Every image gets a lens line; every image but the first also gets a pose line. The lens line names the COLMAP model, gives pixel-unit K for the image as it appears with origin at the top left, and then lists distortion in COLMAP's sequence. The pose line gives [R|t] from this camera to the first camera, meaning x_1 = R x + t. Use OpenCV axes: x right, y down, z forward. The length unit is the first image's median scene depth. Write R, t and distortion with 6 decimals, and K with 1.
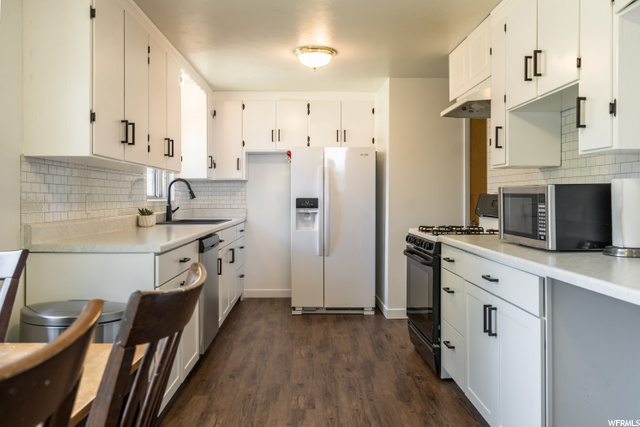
lens RADIAL K [[519.8, 0, 321.3], [0, 519.8, 199.6], [0, 0, 1]] dist [-0.006221, -0.006670]
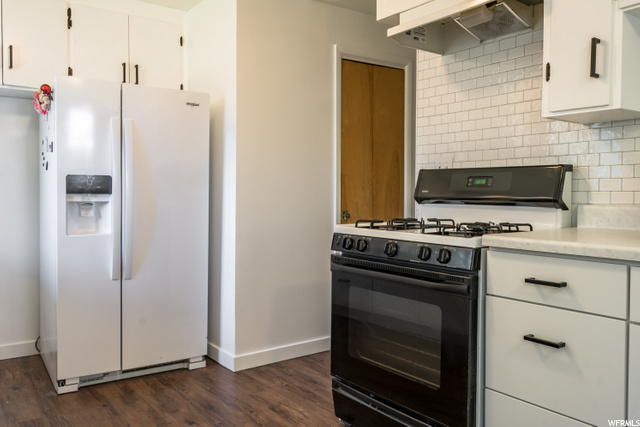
lens RADIAL K [[530.6, 0, 322.3], [0, 530.6, 210.0], [0, 0, 1]] dist [0.005176, -0.004525]
pose [[0.826002, -0.014933, 0.563469, -0.163761], [-0.001350, 0.999594, 0.028469, 0.020190], [-0.563666, -0.024276, 0.825646, 0.485006]]
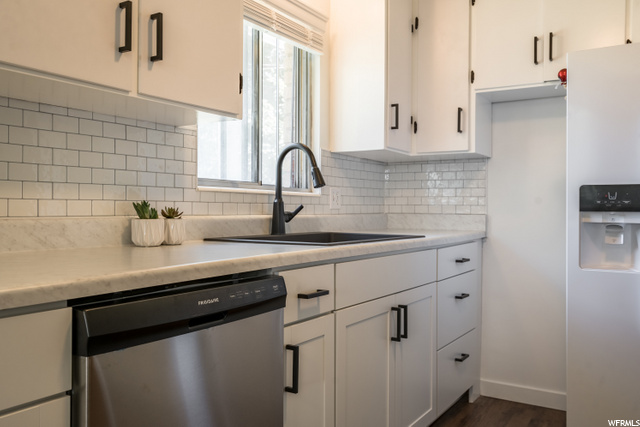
lens RADIAL K [[563.9, 0, 321.3], [0, 563.9, 212.2], [0, 0, 1]] dist [0.006533, 0.001963]
pose [[0.833292, 0.009665, -0.552748, 0.027525], [-0.009217, 0.999951, 0.003589, 0.020199], [0.552756, 0.002104, 0.833341, 0.648495]]
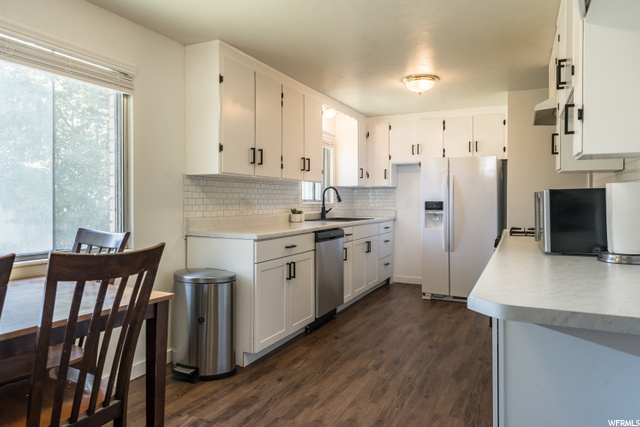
lens RADIAL K [[432.8, 0, 318.0], [0, 432.8, 203.2], [0, 0, 1]] dist [0.002126, 0.000996]
pose [[0.888079, 0.003371, -0.459678, 0.225482], [-0.002204, 0.999993, 0.003076, -0.001909], [0.459685, -0.001719, 0.888080, 0.006274]]
